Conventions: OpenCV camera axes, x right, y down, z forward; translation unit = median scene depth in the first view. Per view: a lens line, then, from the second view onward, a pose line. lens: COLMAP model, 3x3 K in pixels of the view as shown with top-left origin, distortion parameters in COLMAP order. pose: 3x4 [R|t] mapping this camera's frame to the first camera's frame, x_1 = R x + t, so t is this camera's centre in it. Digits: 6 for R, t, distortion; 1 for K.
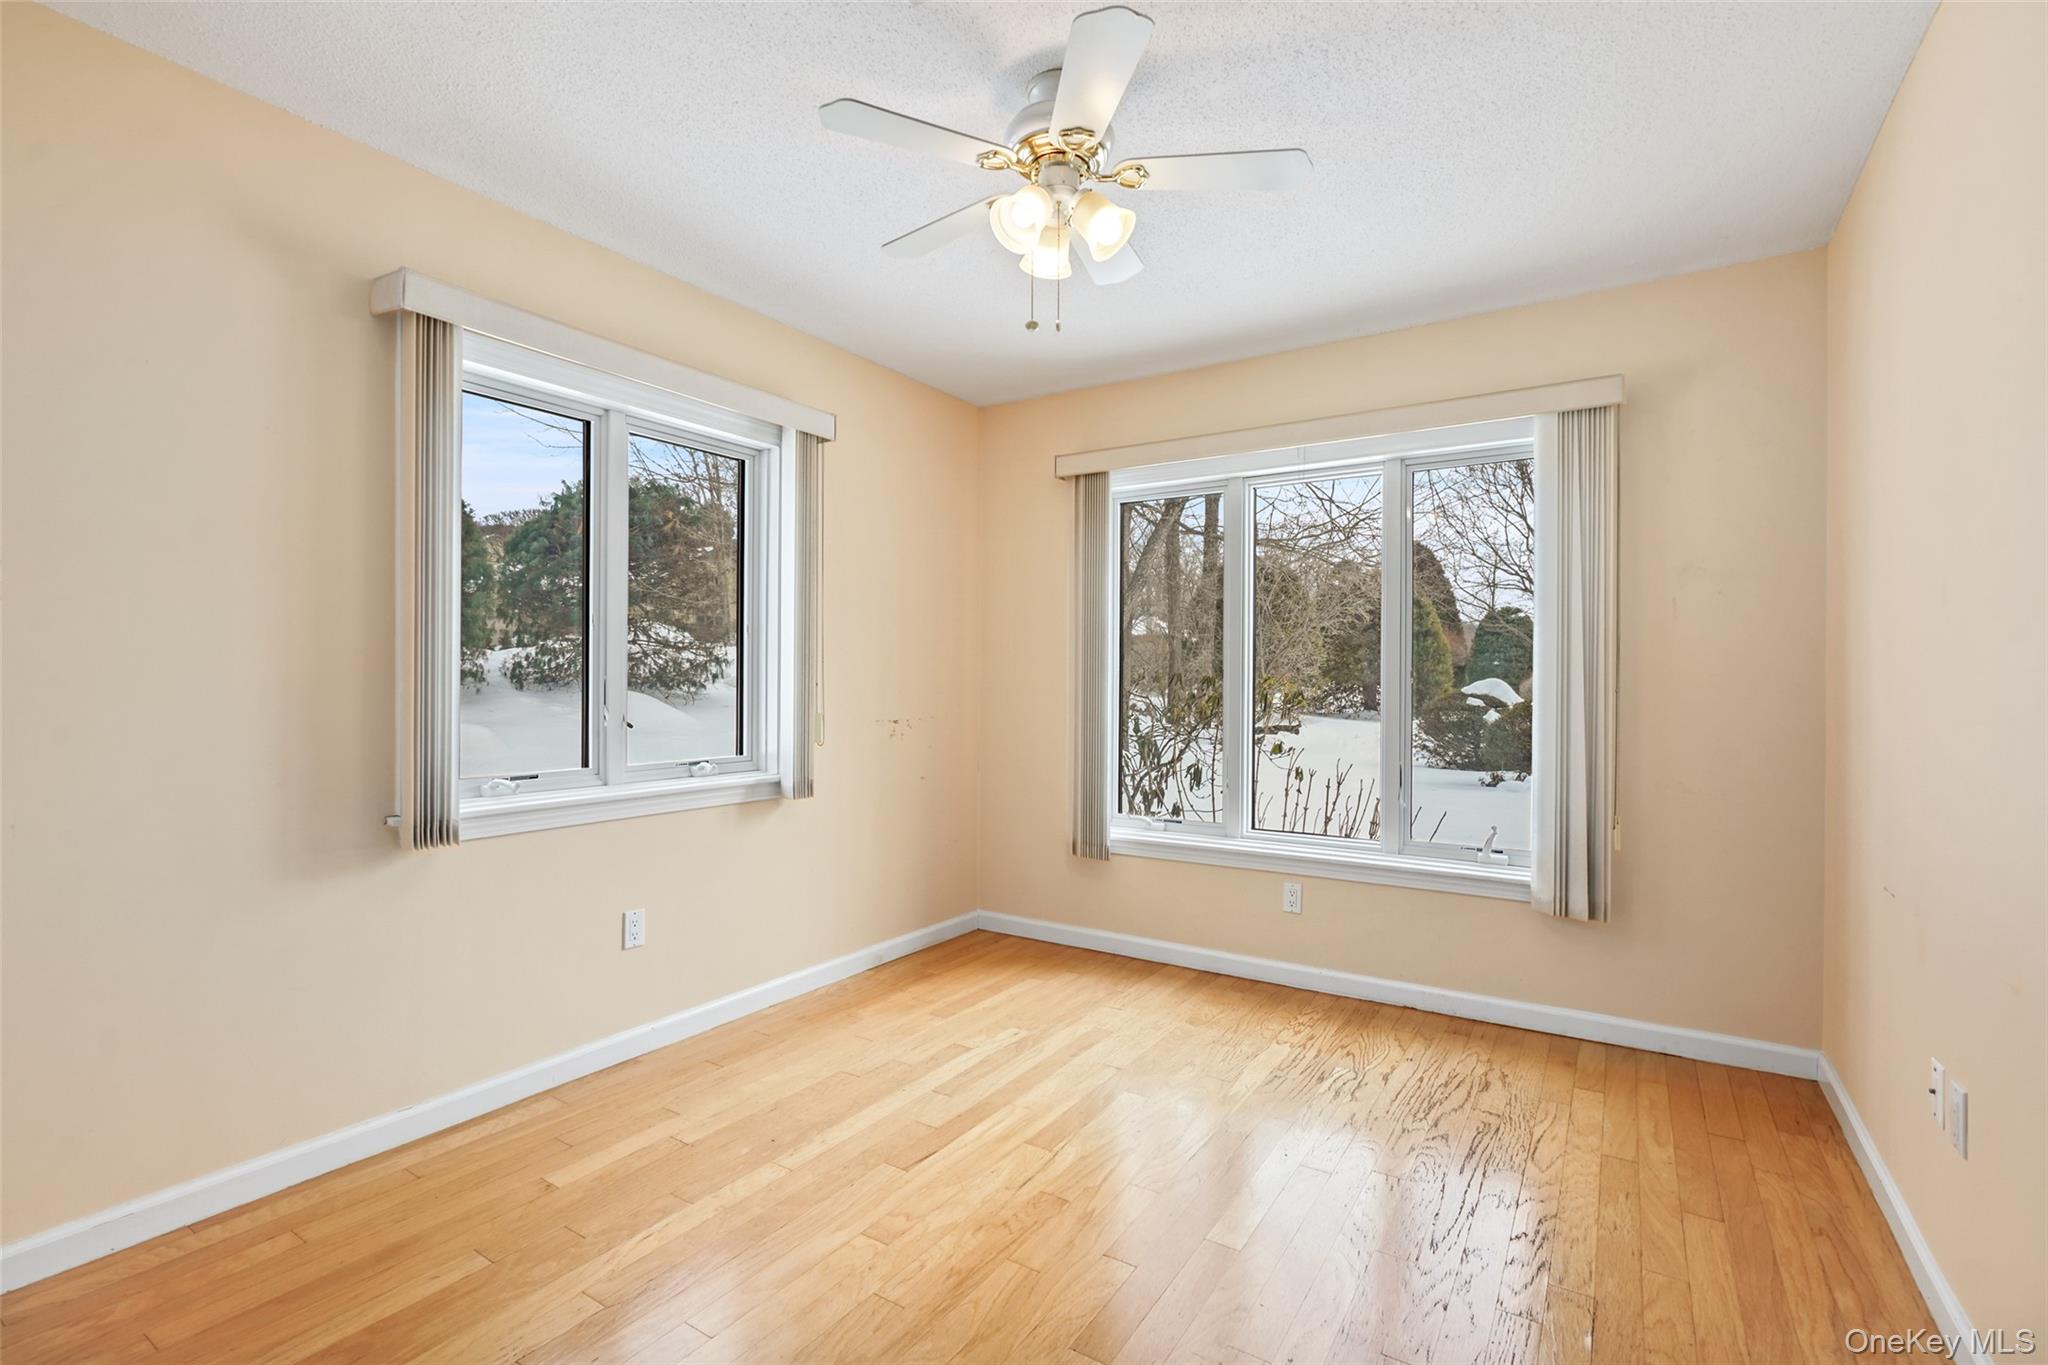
lens RADIAL K [[940.1, 0, 1016.7], [0, 940.1, 691.6], [0, 0, 1]] dist [-0.004431, 0.000405]
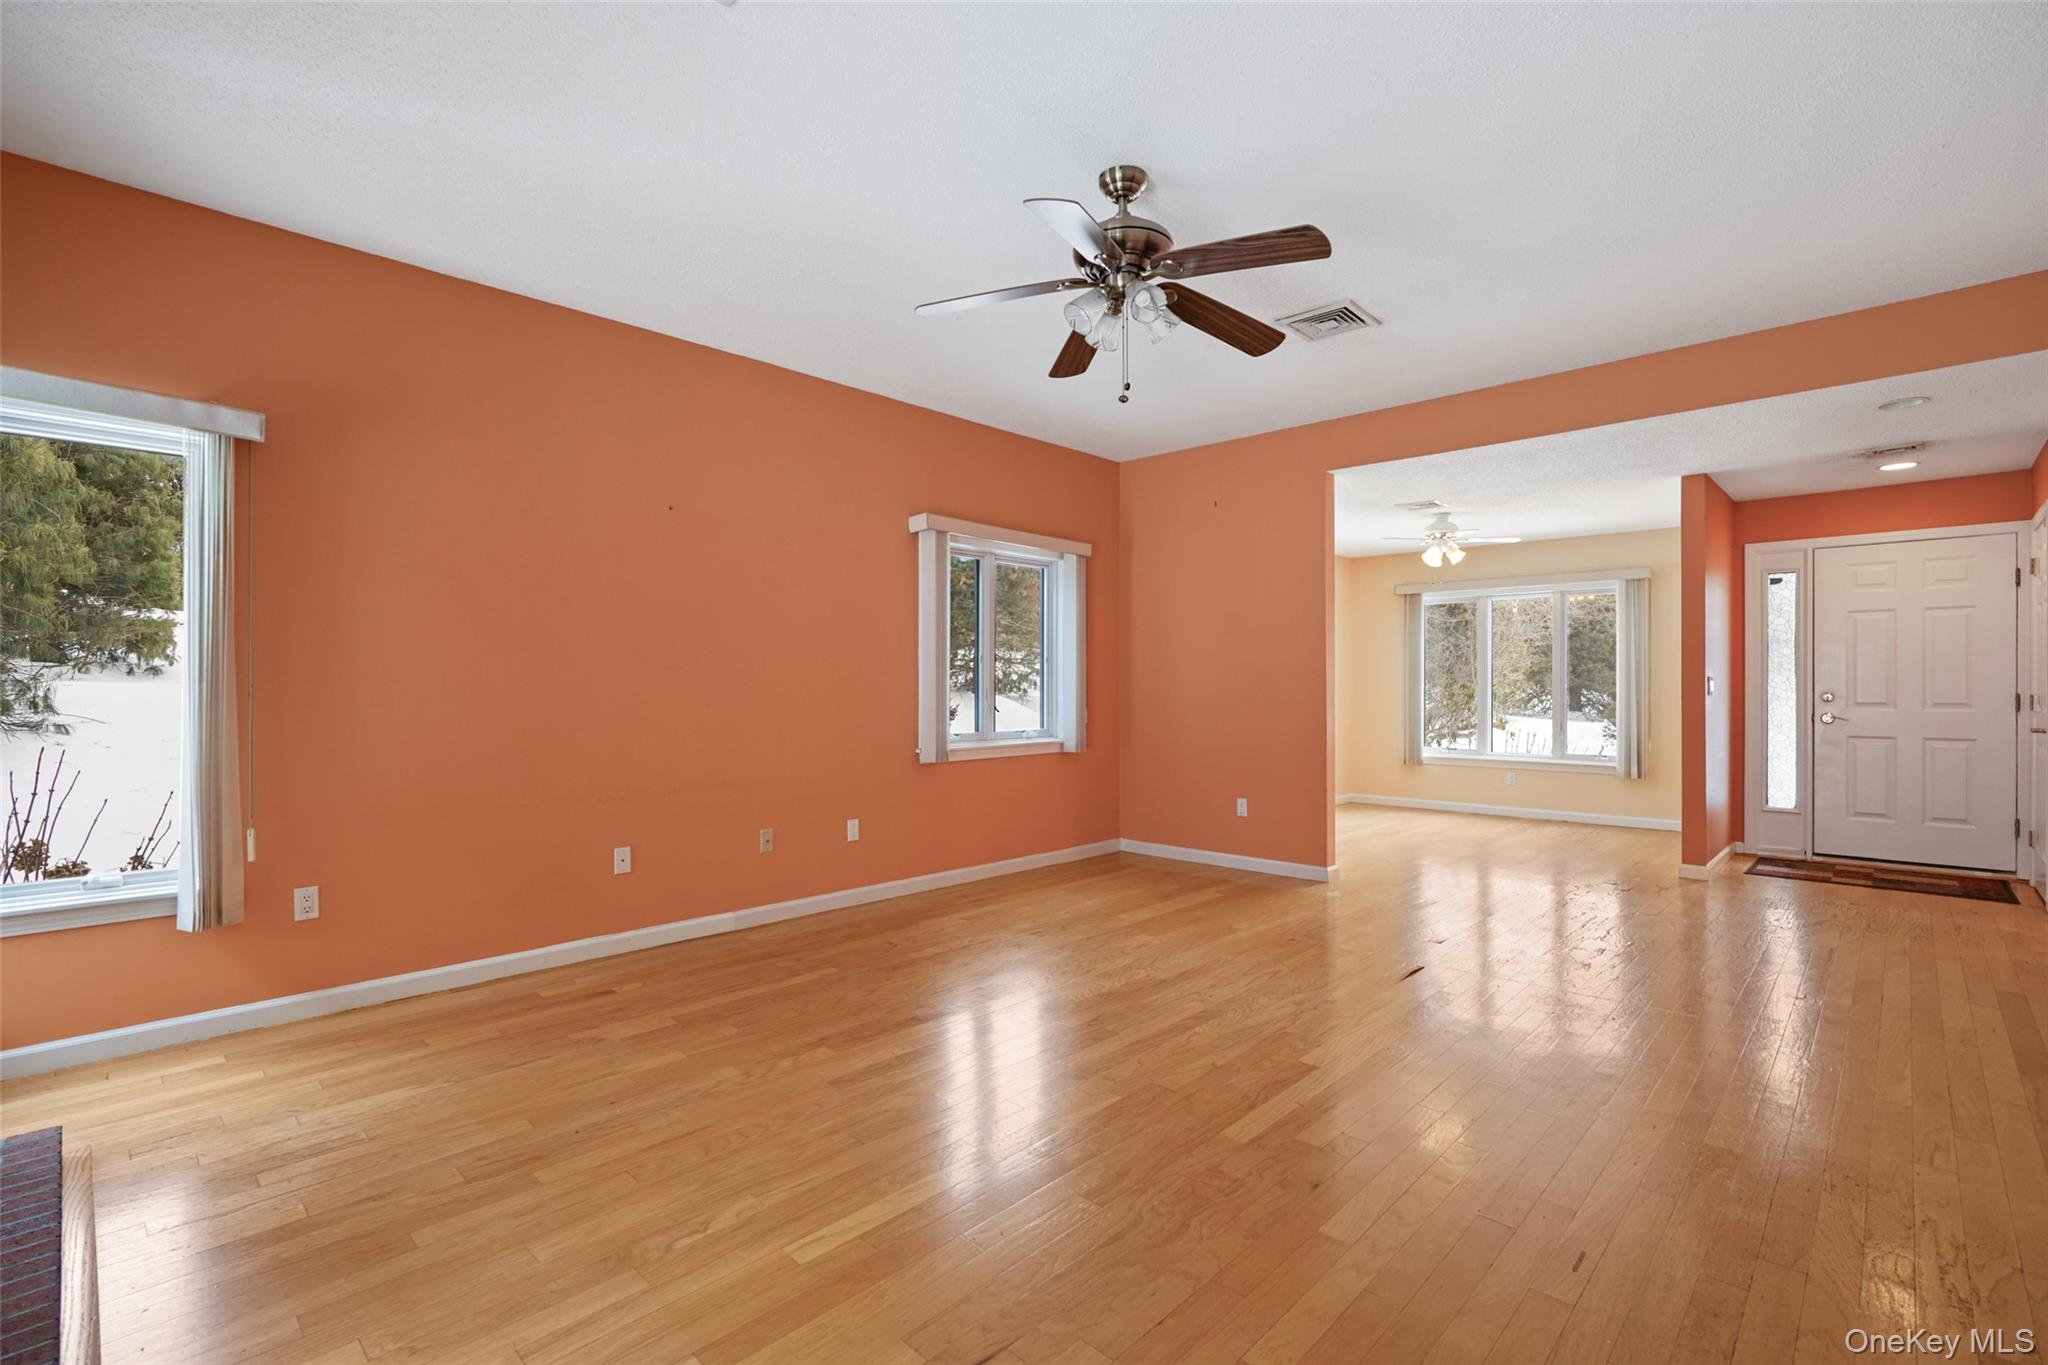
lens RADIAL K [[922.4, 0, 1019.8], [0, 922.4, 694.3], [0, 0, 1]] dist [-0.000333, 0.000072]
pose [[0.982251, -0.004406, -0.187521, -0.426738], [0.003794, 0.999986, -0.003620, 0.010892], [0.187534, 0.002845, 0.982254, -1.325906]]
